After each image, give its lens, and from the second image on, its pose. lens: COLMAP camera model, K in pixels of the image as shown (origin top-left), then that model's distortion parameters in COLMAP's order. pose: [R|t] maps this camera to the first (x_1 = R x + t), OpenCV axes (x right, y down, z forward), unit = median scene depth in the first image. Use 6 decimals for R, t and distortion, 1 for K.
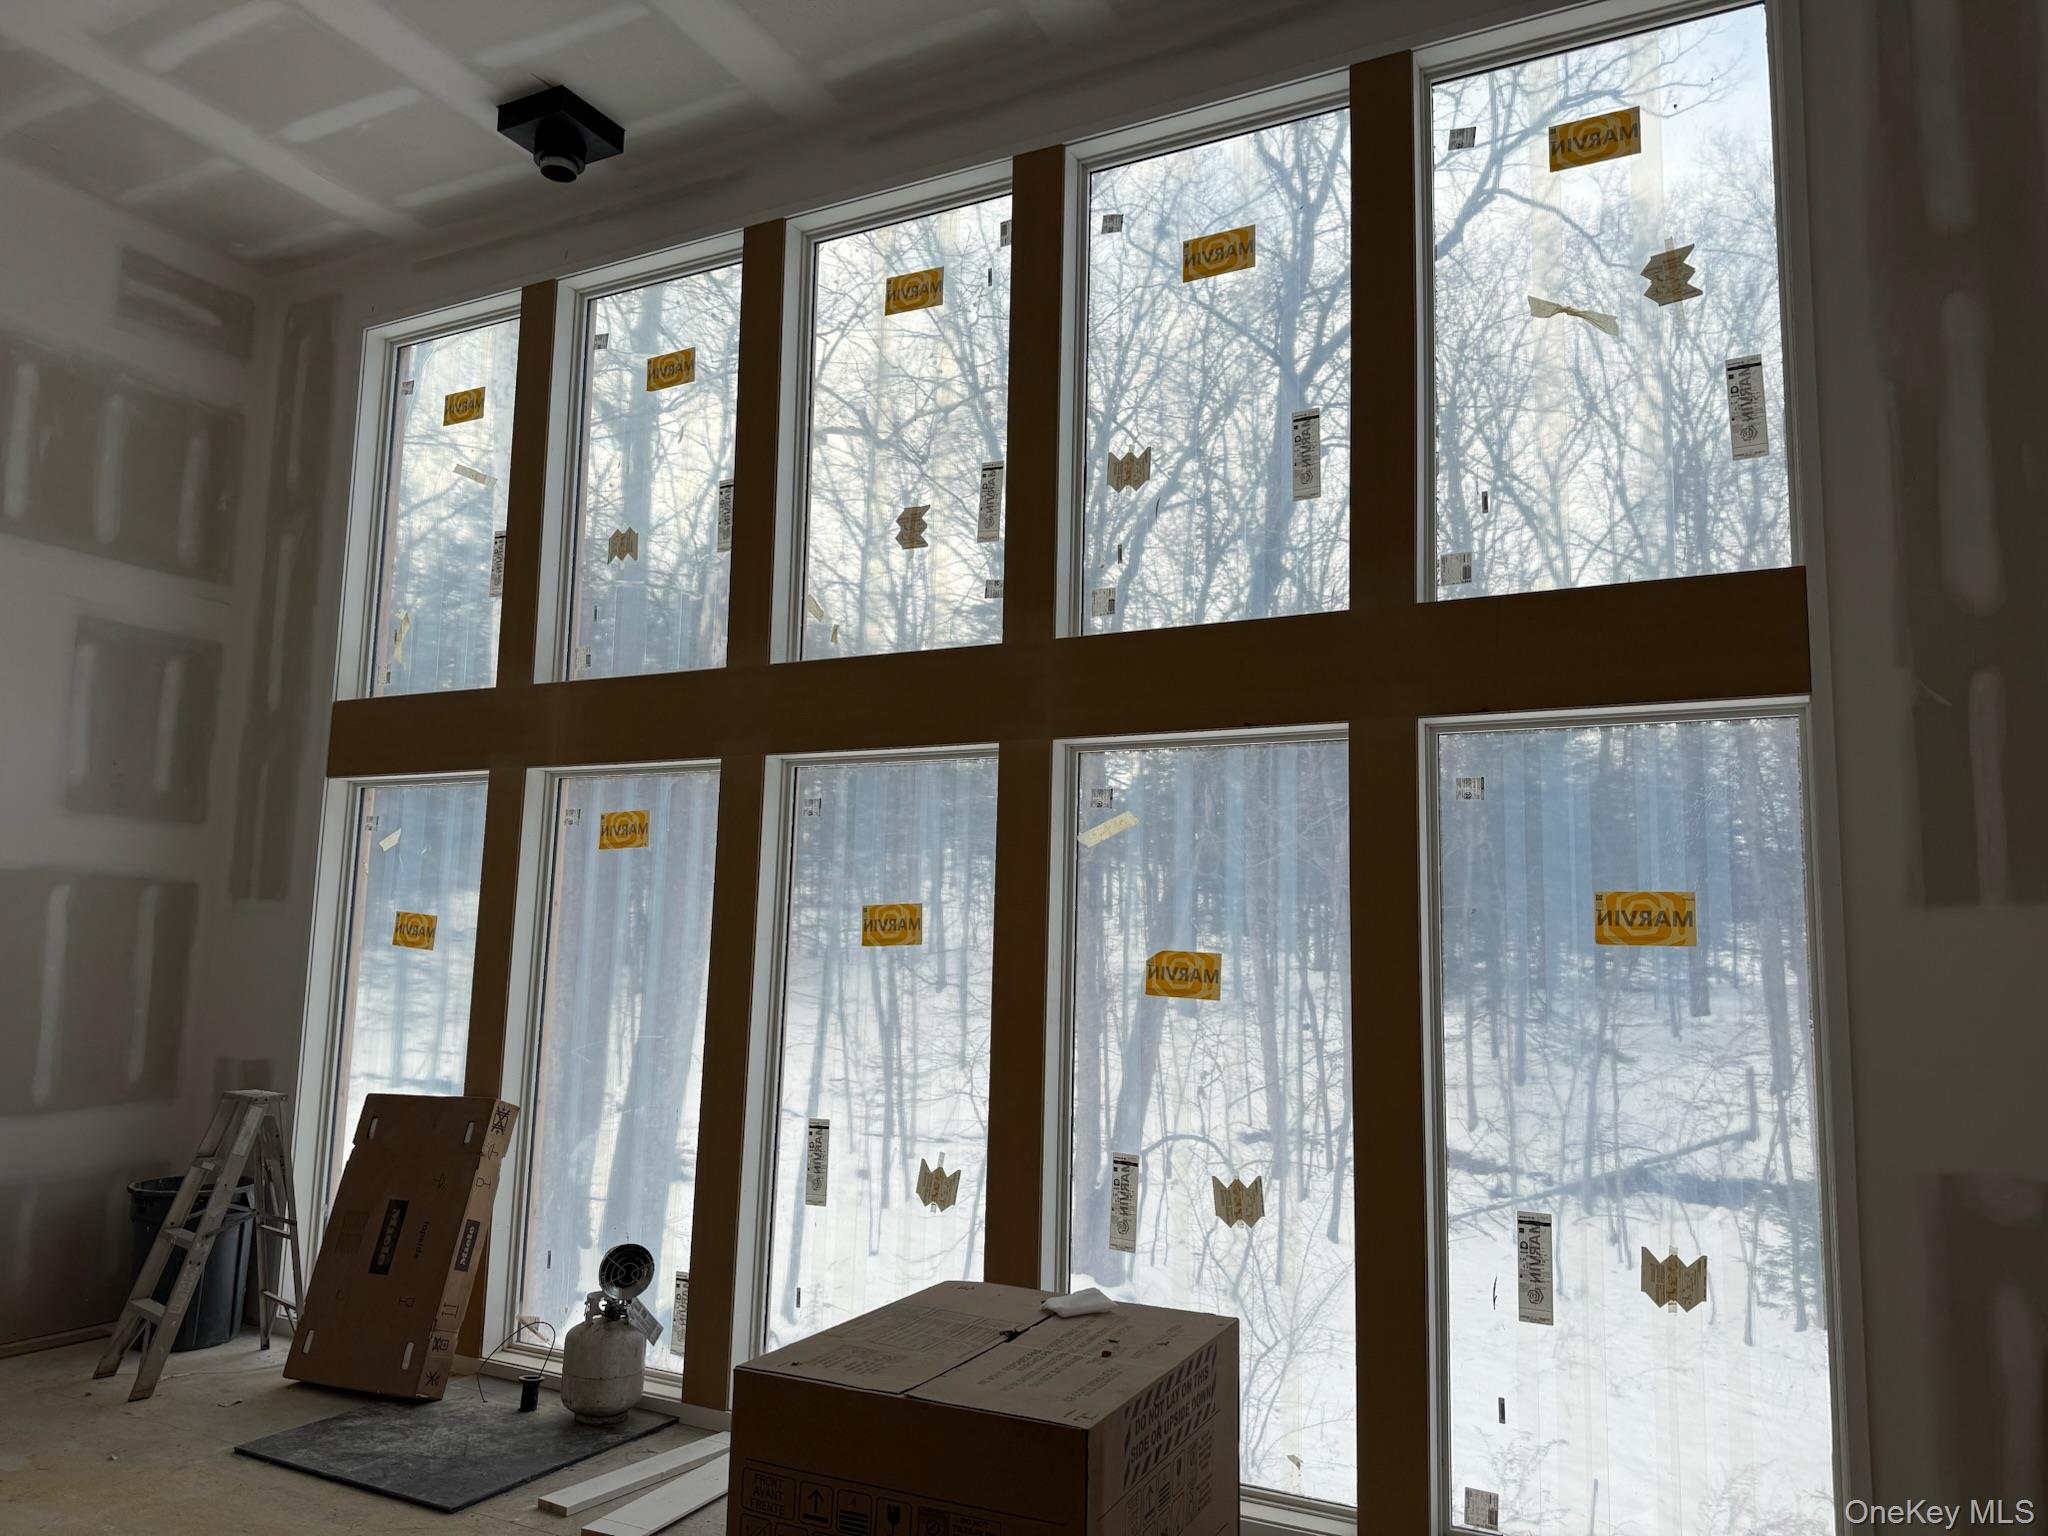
lens RADIAL K [[1422.4, 0, 1023.2], [0, 1422.4, 766.3], [0, 0, 1]] dist [0.008134, -0.003655]
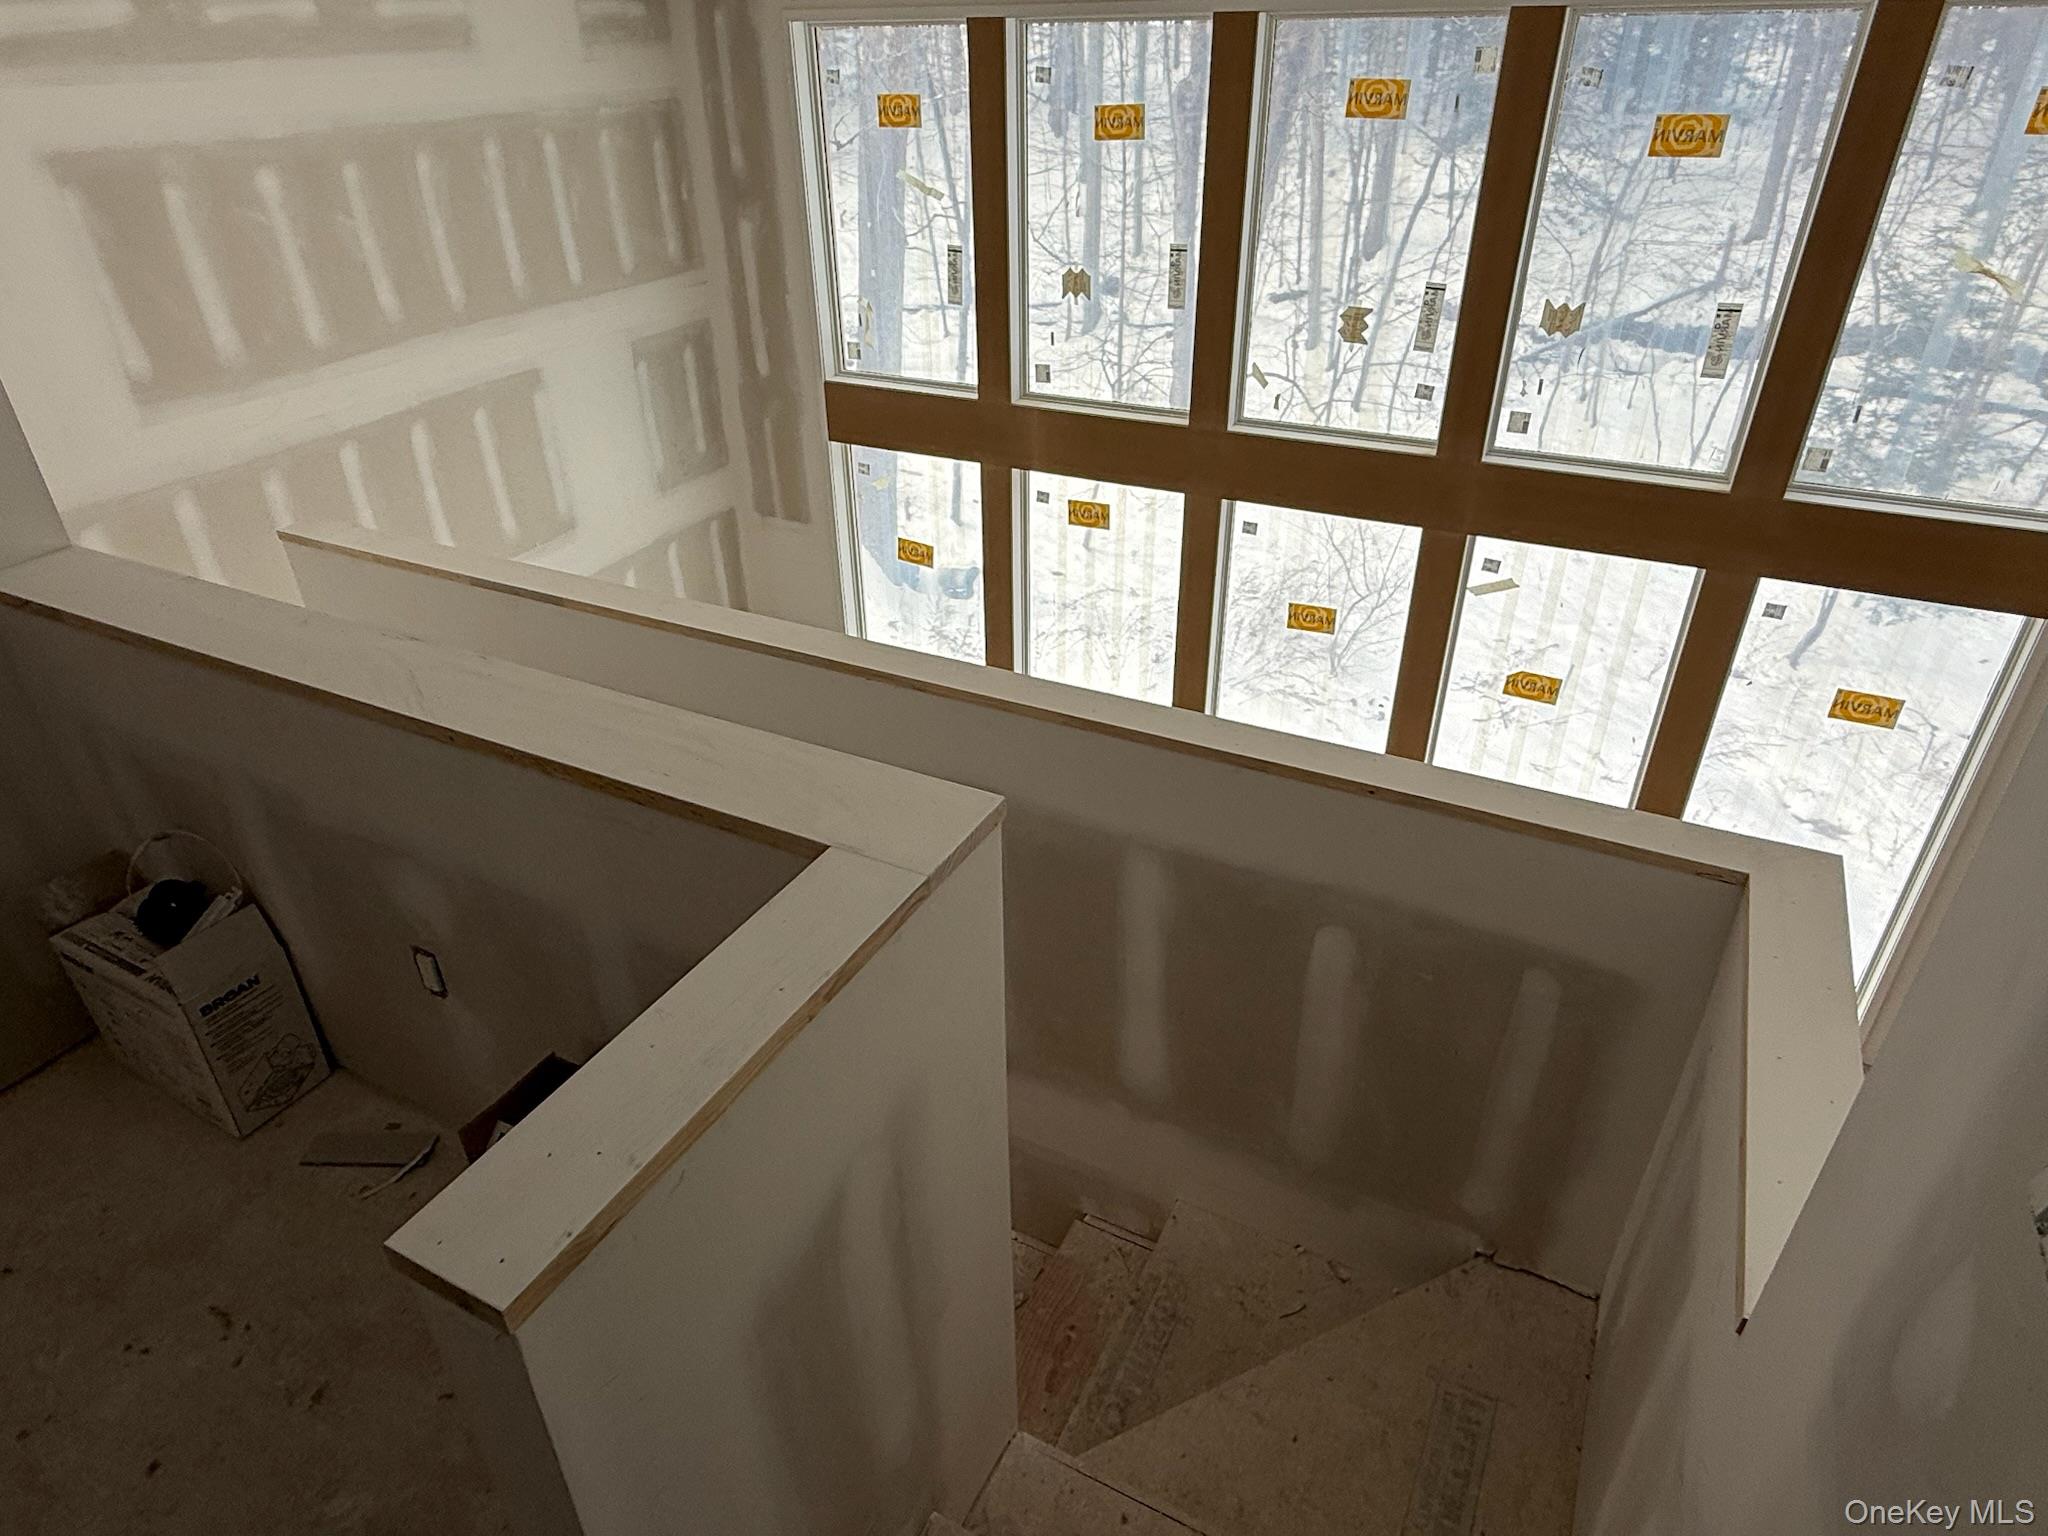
lens RADIAL K [[1203.7, 0, 1025.4], [0, 1203.7, 766.8], [0, 0, 1]] dist [-0.003329, -0.001738]
pose [[0.999403, -0.028610, -0.019348, -0.297808], [0.034428, 0.780632, 0.624042, -0.445266], [-0.002750, -0.624336, 0.781151, -0.050139]]
